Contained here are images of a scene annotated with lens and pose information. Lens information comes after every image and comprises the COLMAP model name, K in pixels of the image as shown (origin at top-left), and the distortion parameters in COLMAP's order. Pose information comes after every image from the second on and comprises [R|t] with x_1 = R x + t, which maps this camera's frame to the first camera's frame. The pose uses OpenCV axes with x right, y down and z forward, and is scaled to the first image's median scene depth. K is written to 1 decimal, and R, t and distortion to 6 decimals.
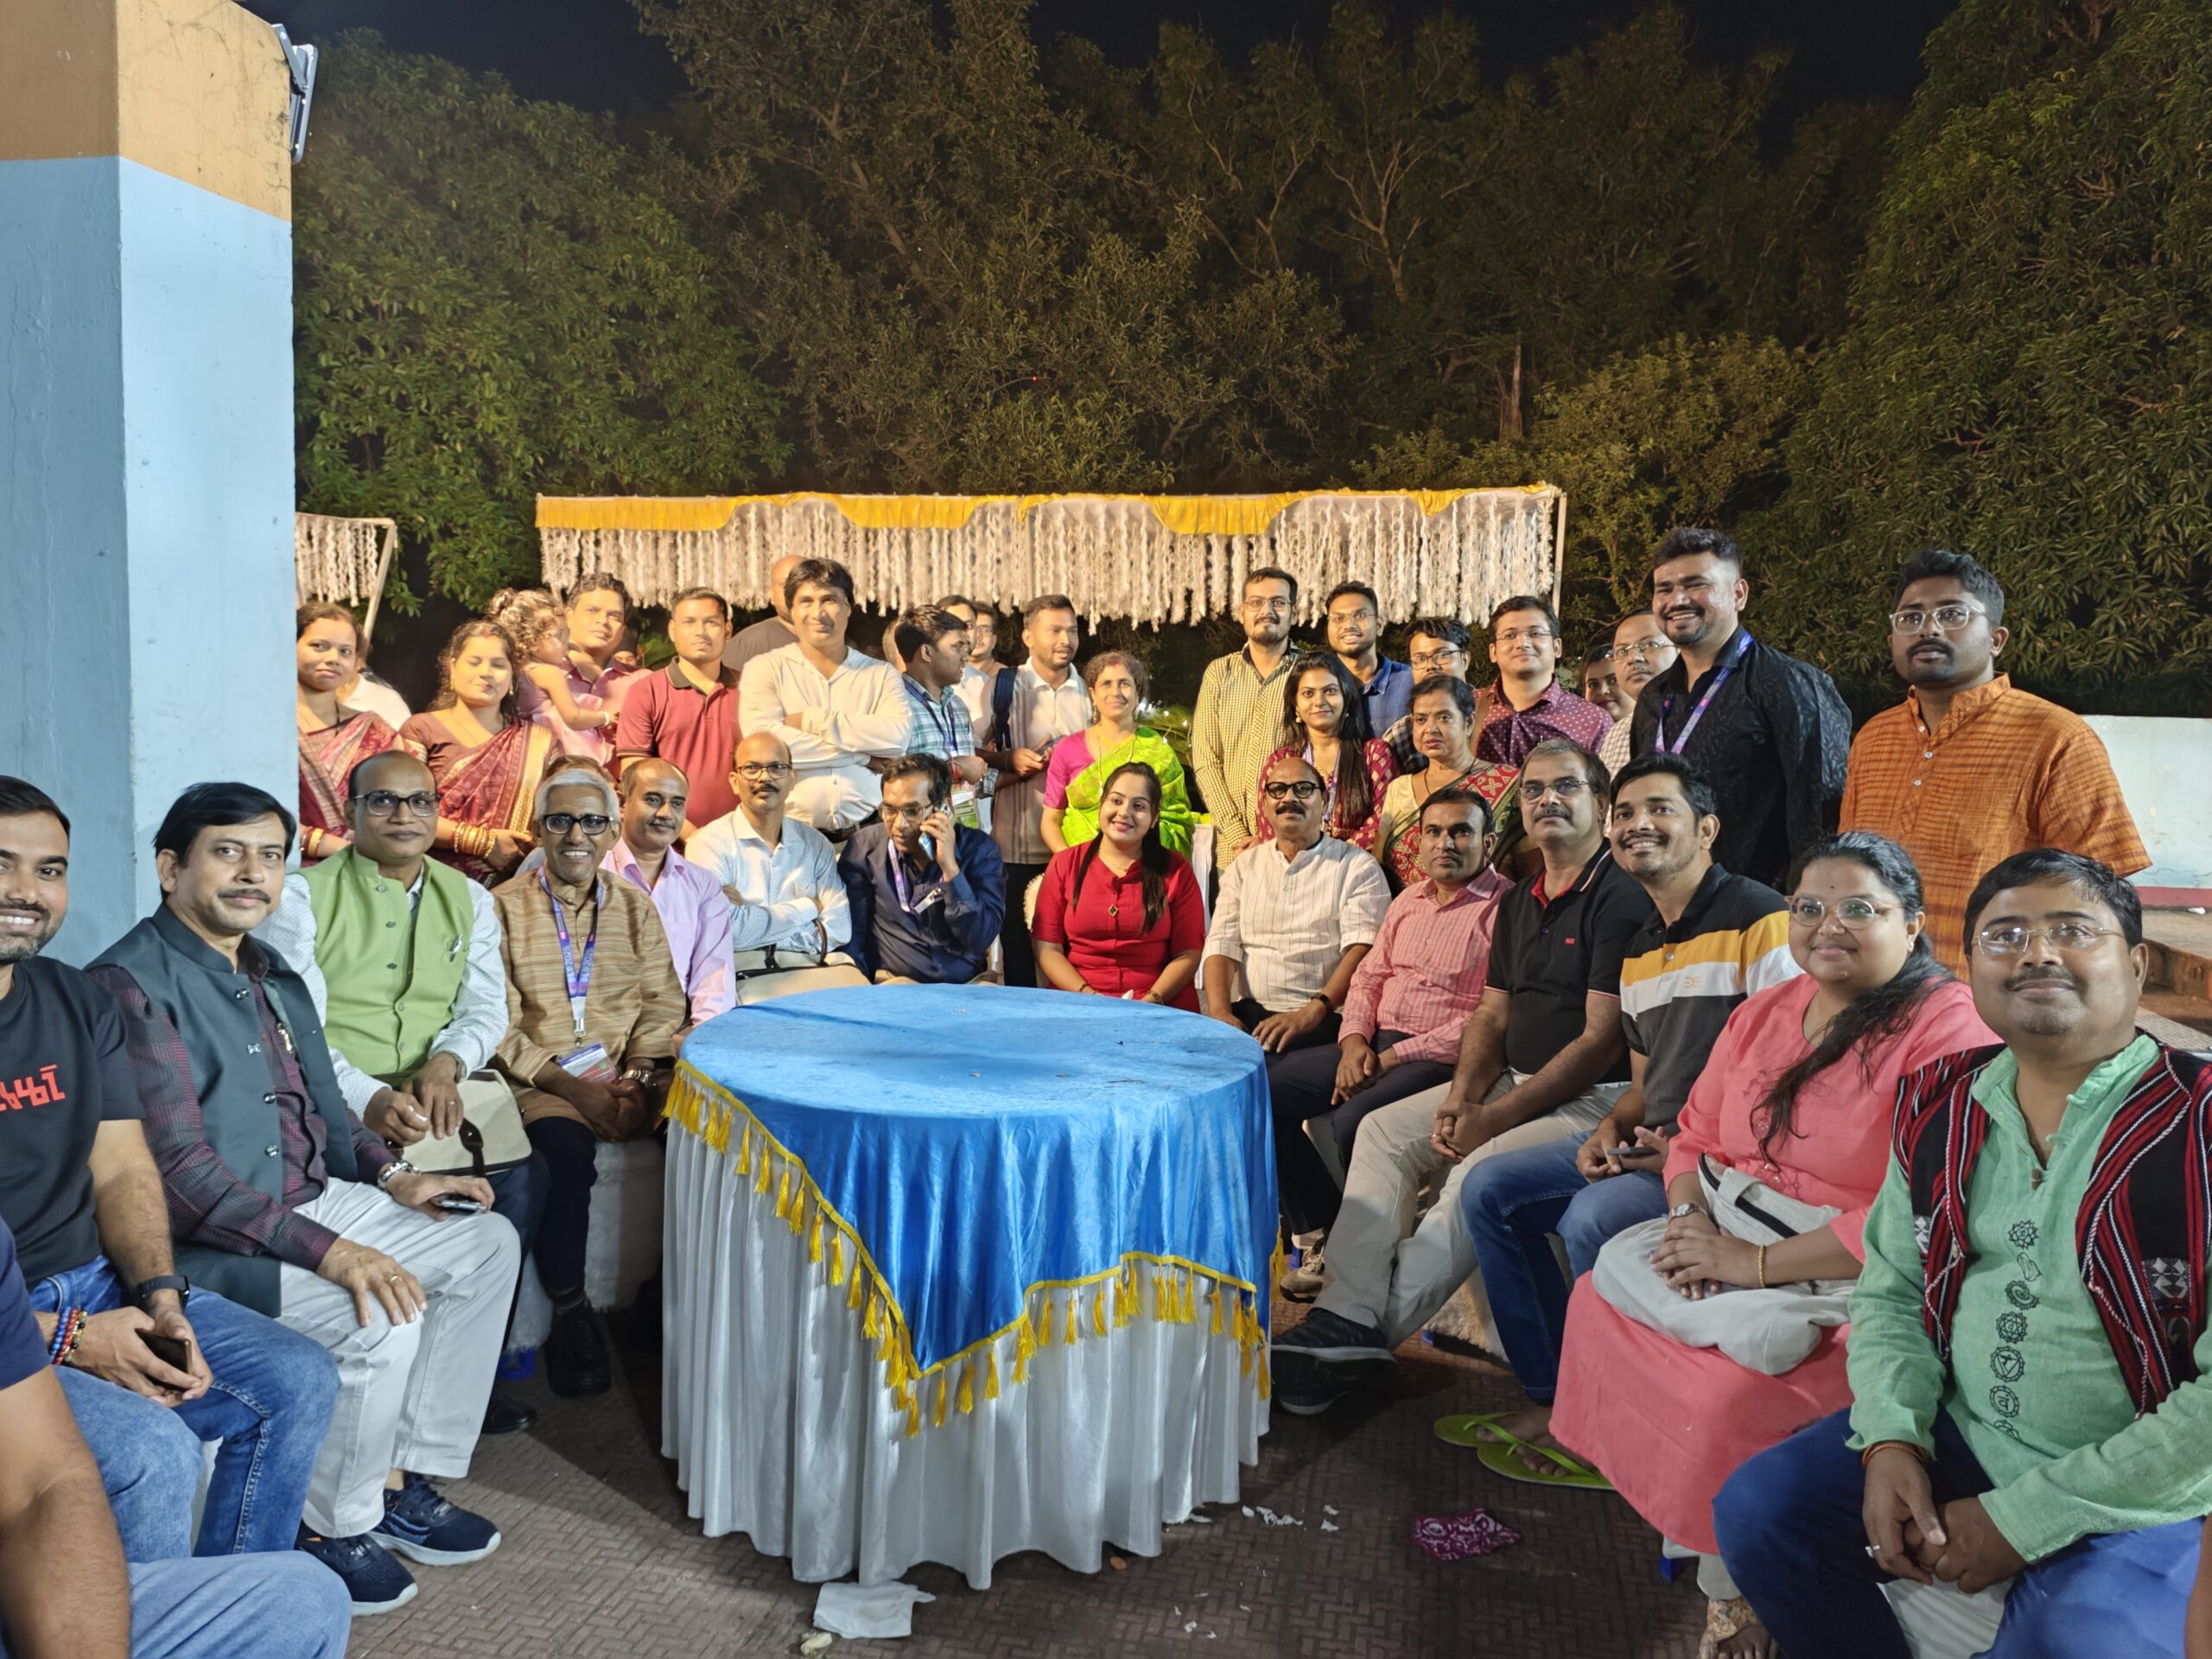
lens RADIAL K [[1817.3, 0, 1125.5], [0, 1817.3, 834.8], [0, 0, 1]] dist [0.081704, -0.154381]
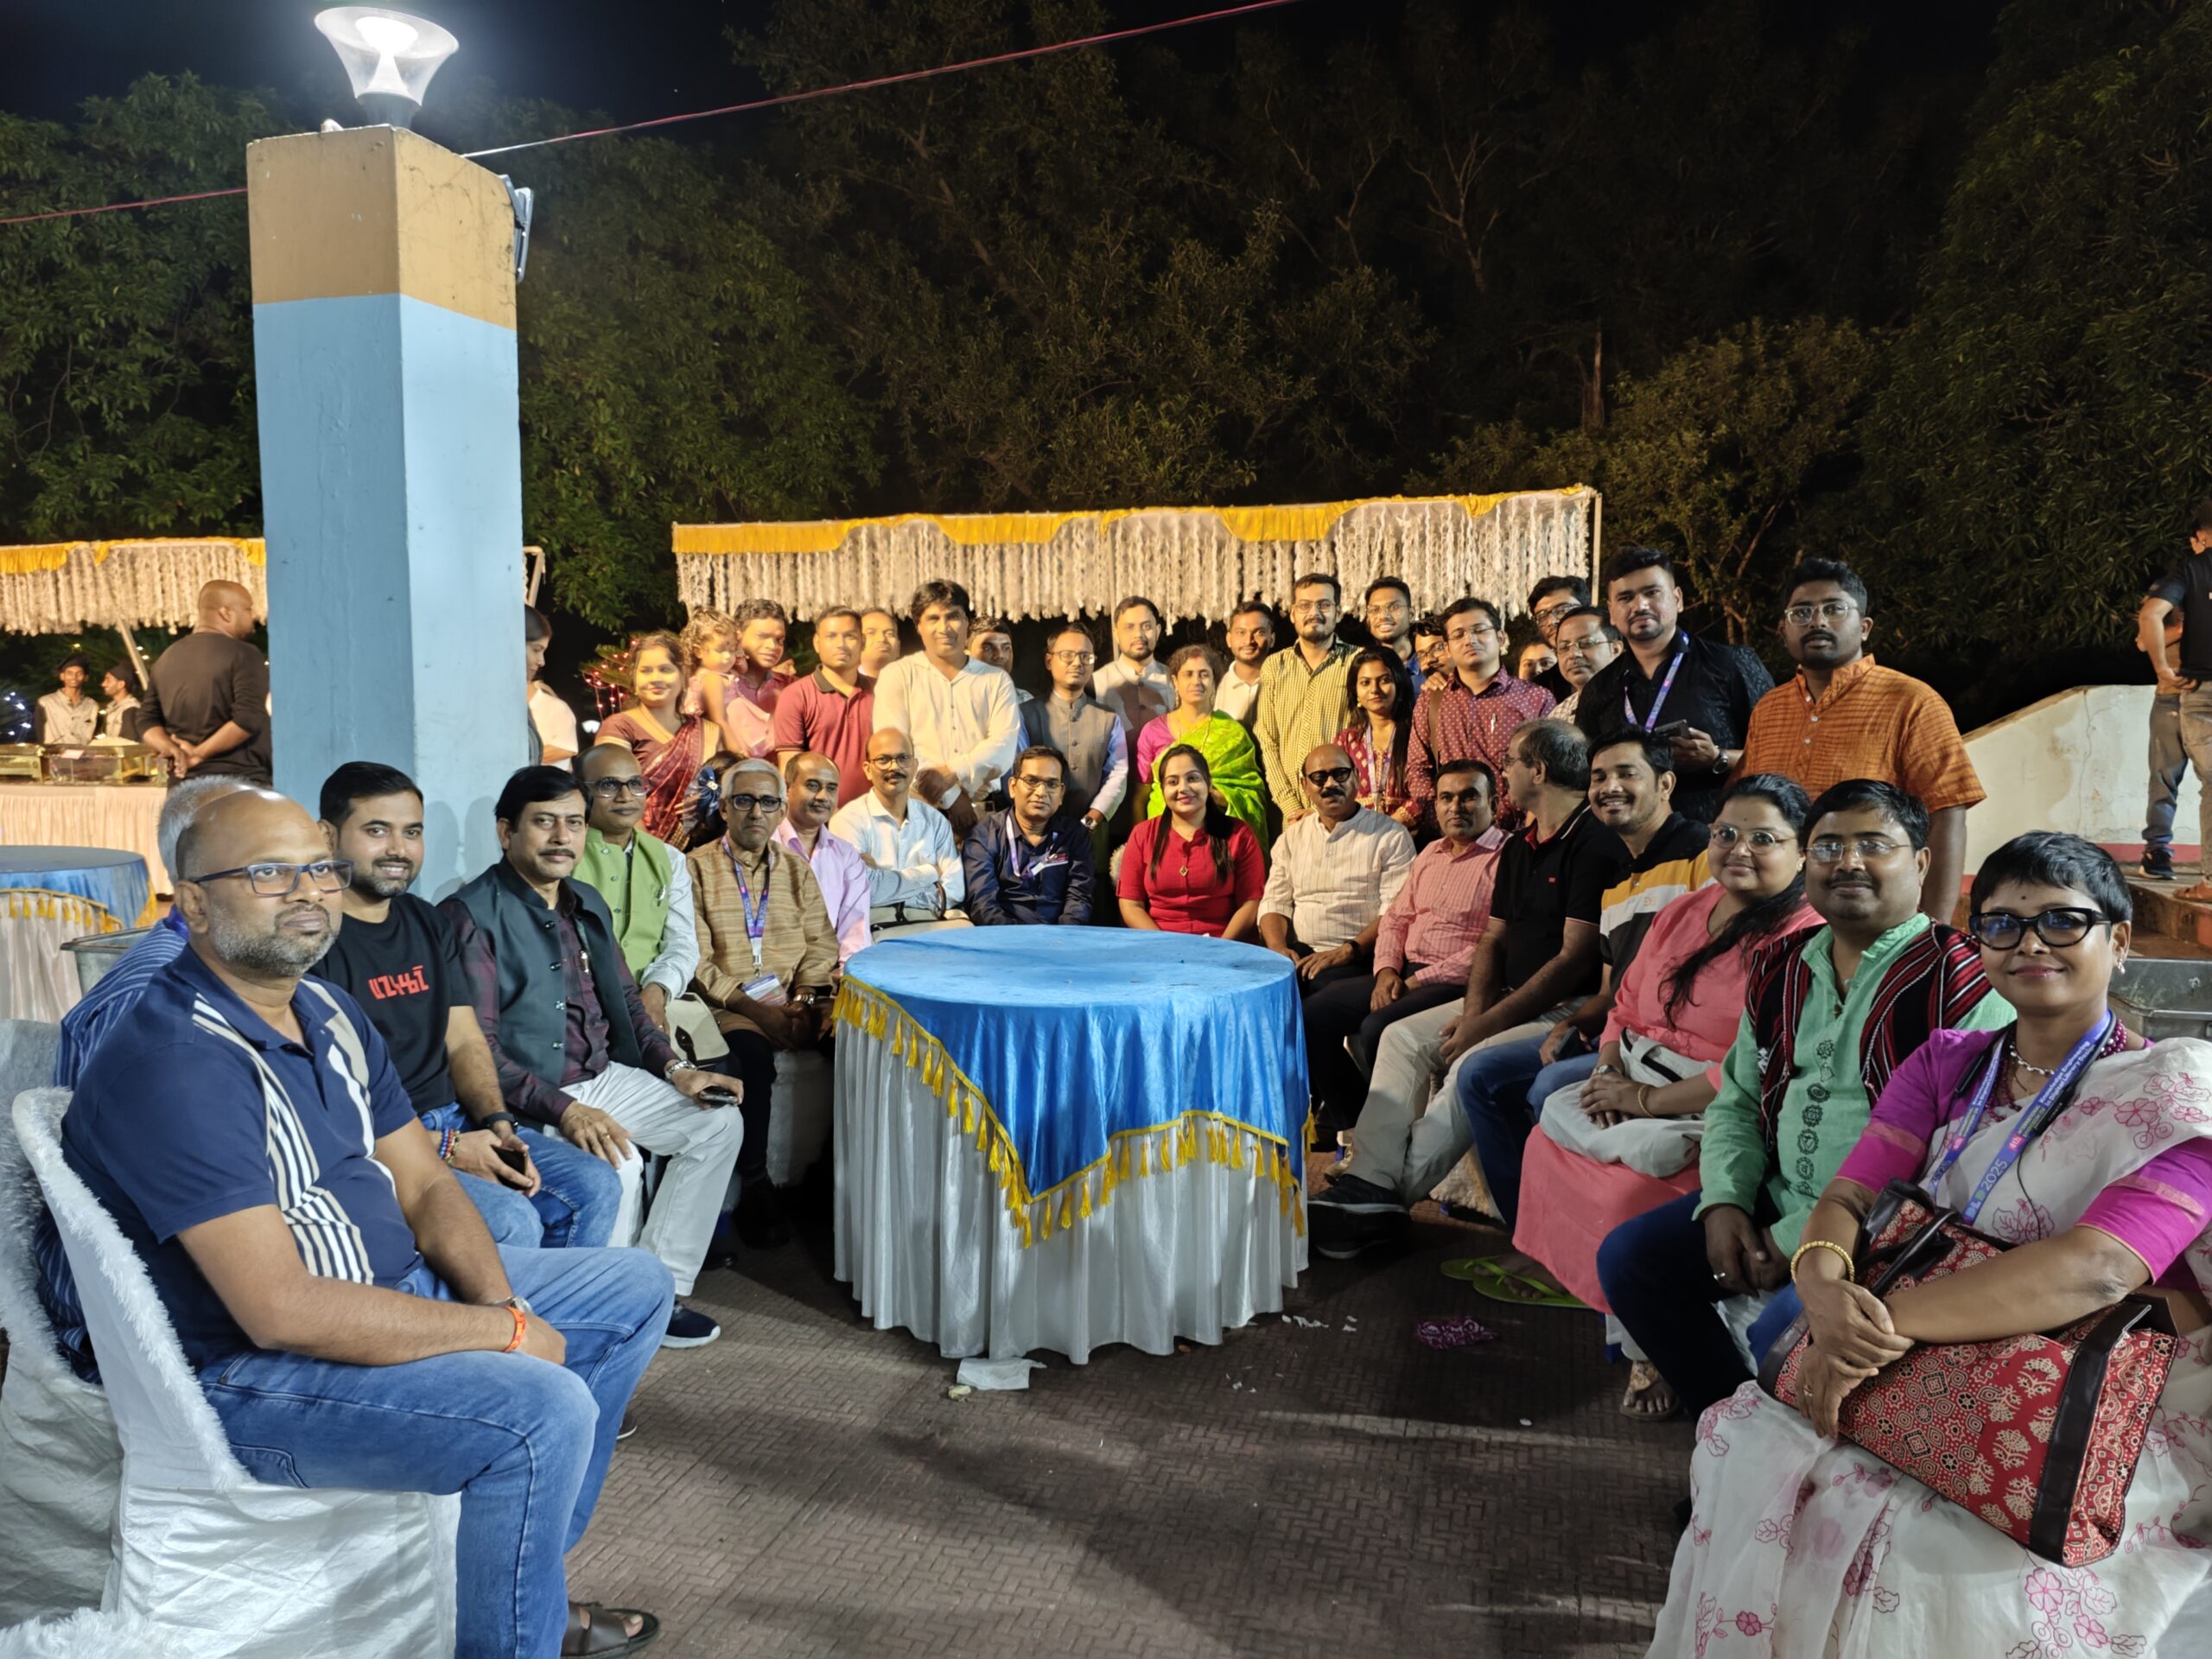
lens RADIAL K [[2315.5, 0, 1108.7], [0, 2315.5, 835.6], [0, 0, 1]] dist [0.070352, -0.145928]
pose [[0.997462, -0.020853, -0.068073, 0.038663], [0.019883, 0.999691, -0.014893, 0.032847], [0.068362, 0.013502, 0.997569, -0.412488]]
